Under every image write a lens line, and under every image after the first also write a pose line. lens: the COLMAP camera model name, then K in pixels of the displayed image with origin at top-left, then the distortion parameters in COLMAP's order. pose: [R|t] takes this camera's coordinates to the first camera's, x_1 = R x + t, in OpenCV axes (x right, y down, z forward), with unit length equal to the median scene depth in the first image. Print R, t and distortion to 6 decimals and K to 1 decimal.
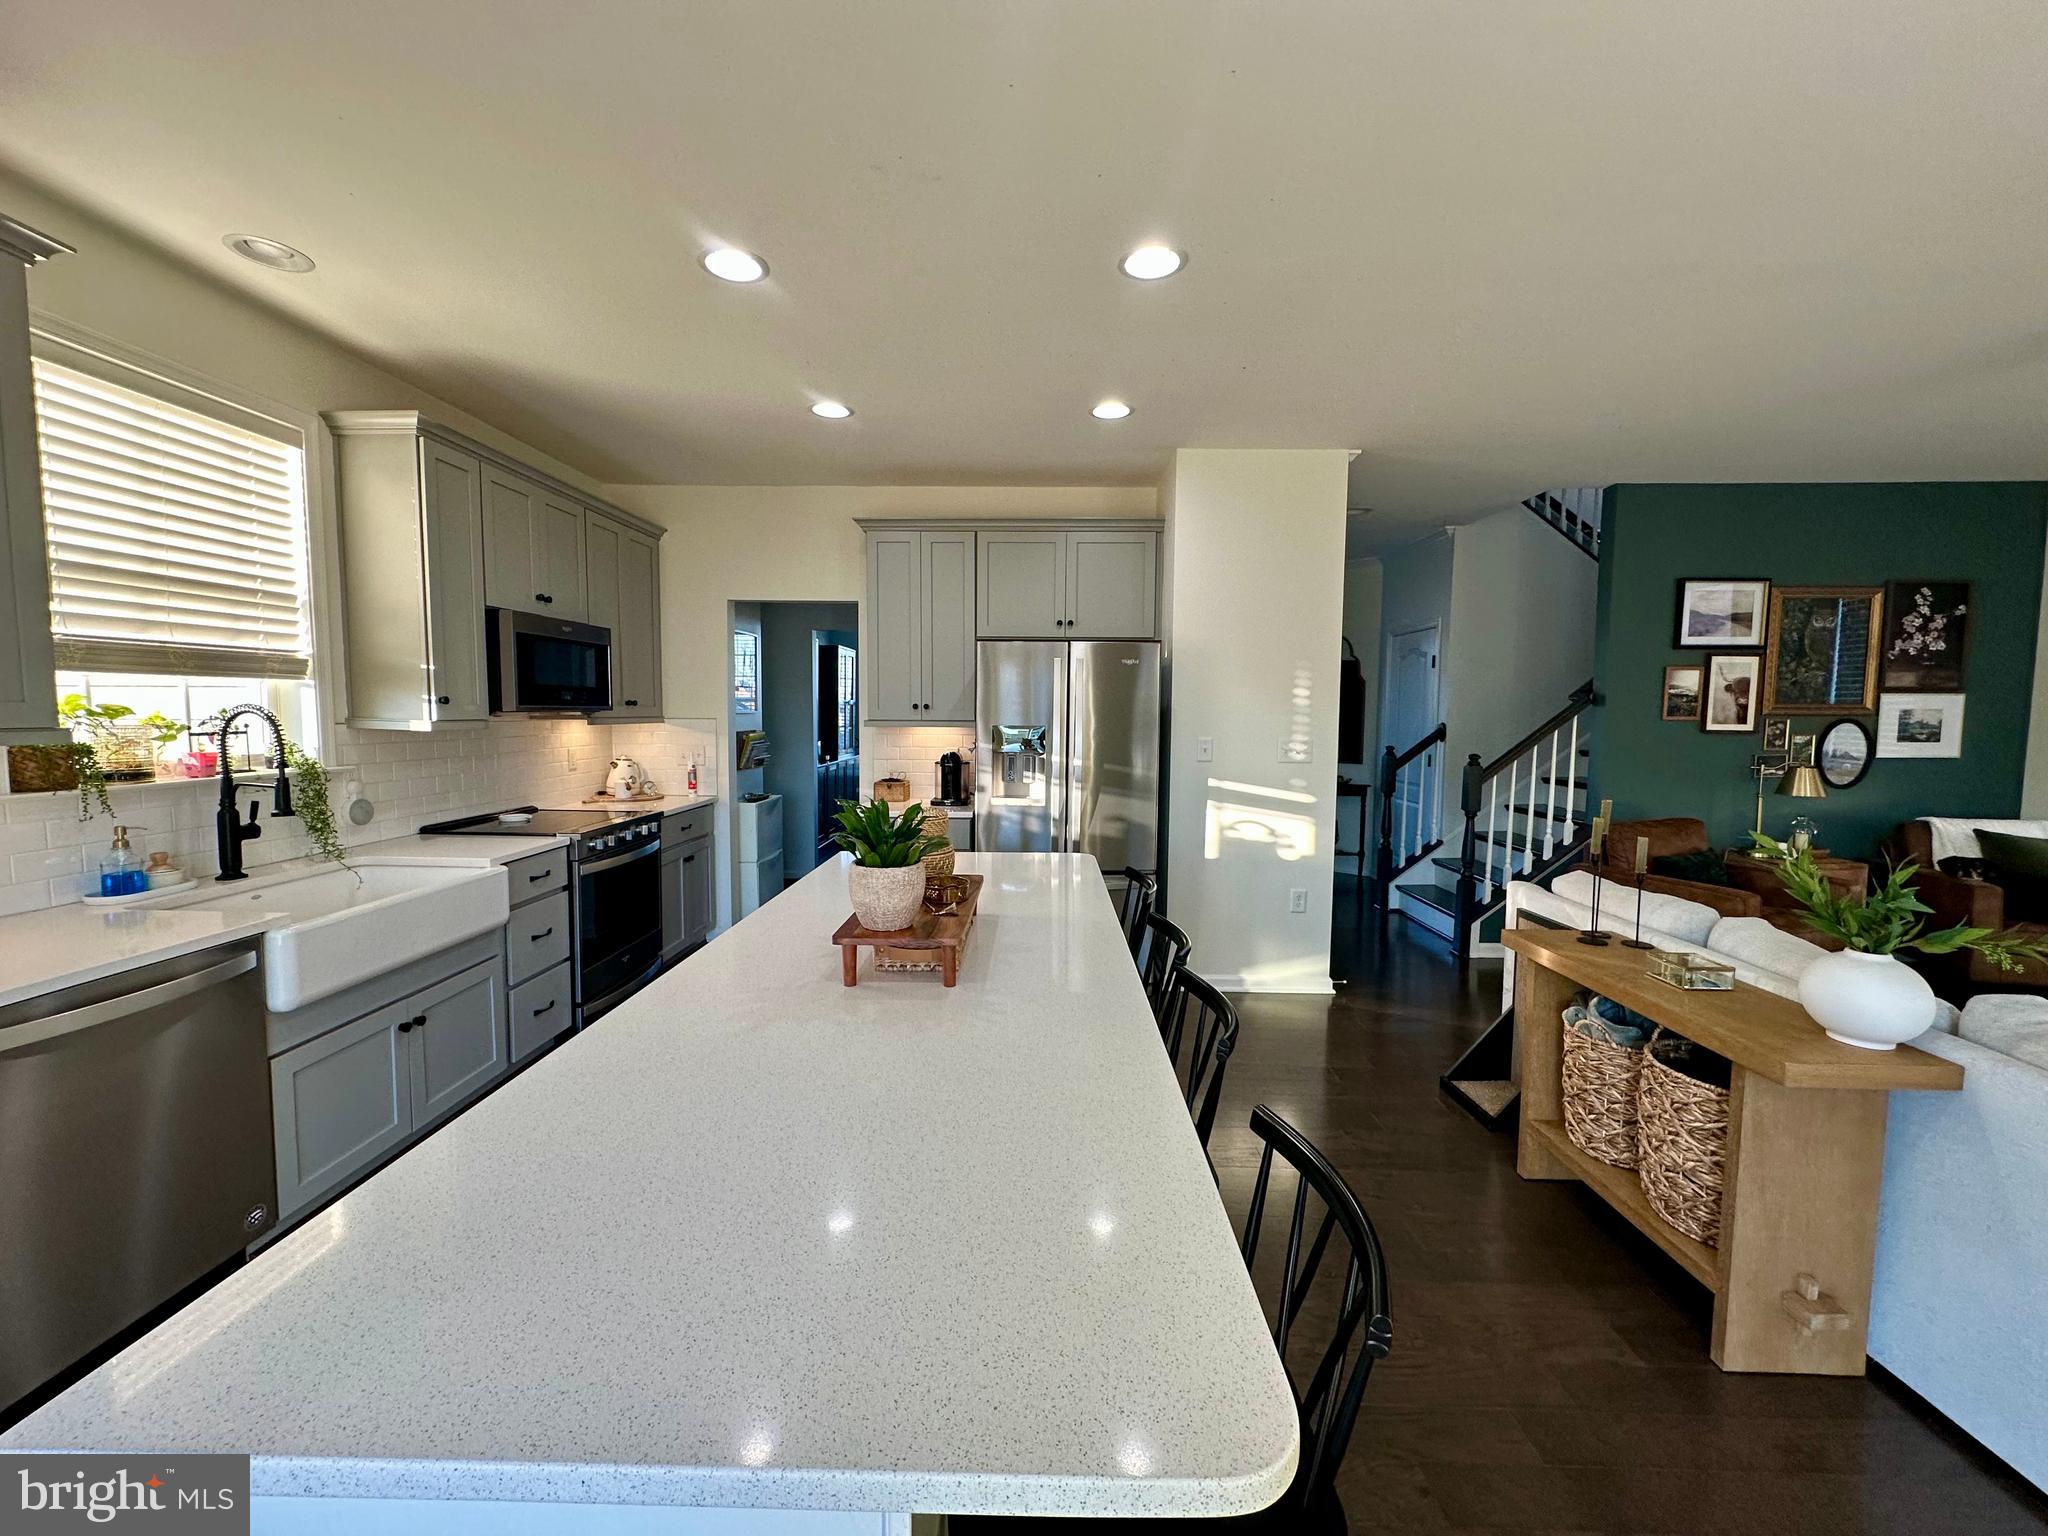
lens RADIAL K [[820.6, 0, 1021.9], [0, 820.6, 768.9], [0, 0, 1]] dist [-0.001826, 0.001708]
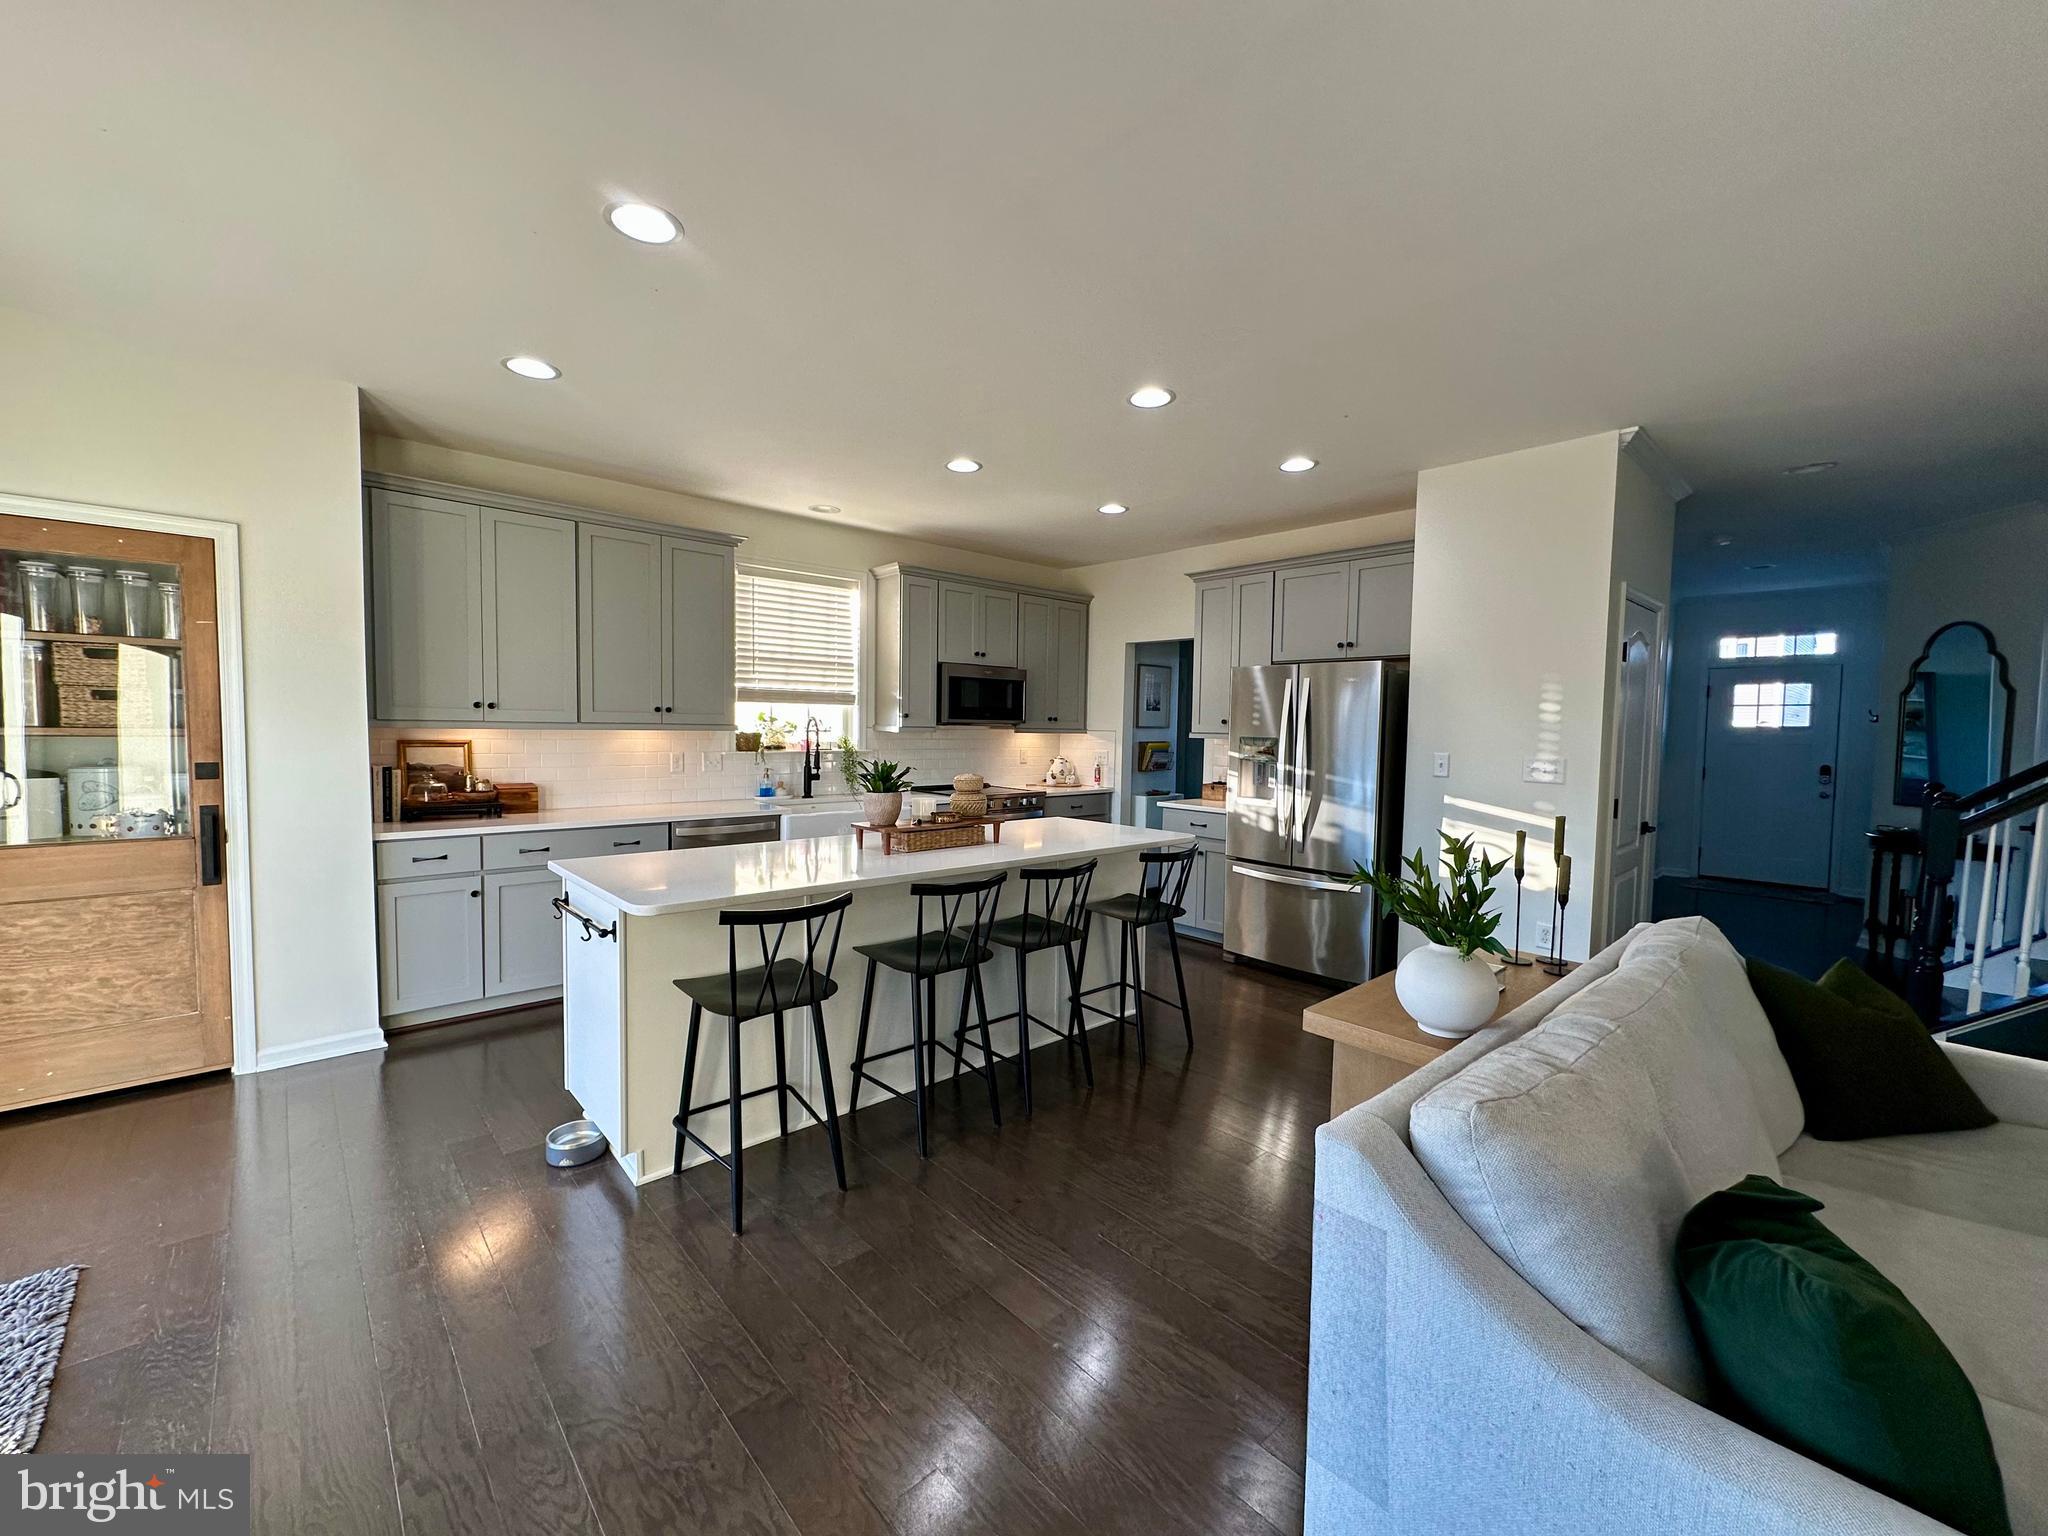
lens RADIAL K [[820.6, 0, 1021.9], [0, 820.6, 768.9], [0, 0, 1]] dist [-0.001826, 0.001708]
pose [[0.689734, 0.044374, -0.722702, 0.811296], [-0.065196, 0.997872, -0.000952, 0.019531], [0.721122, 0.047773, 0.691159, -0.070524]]
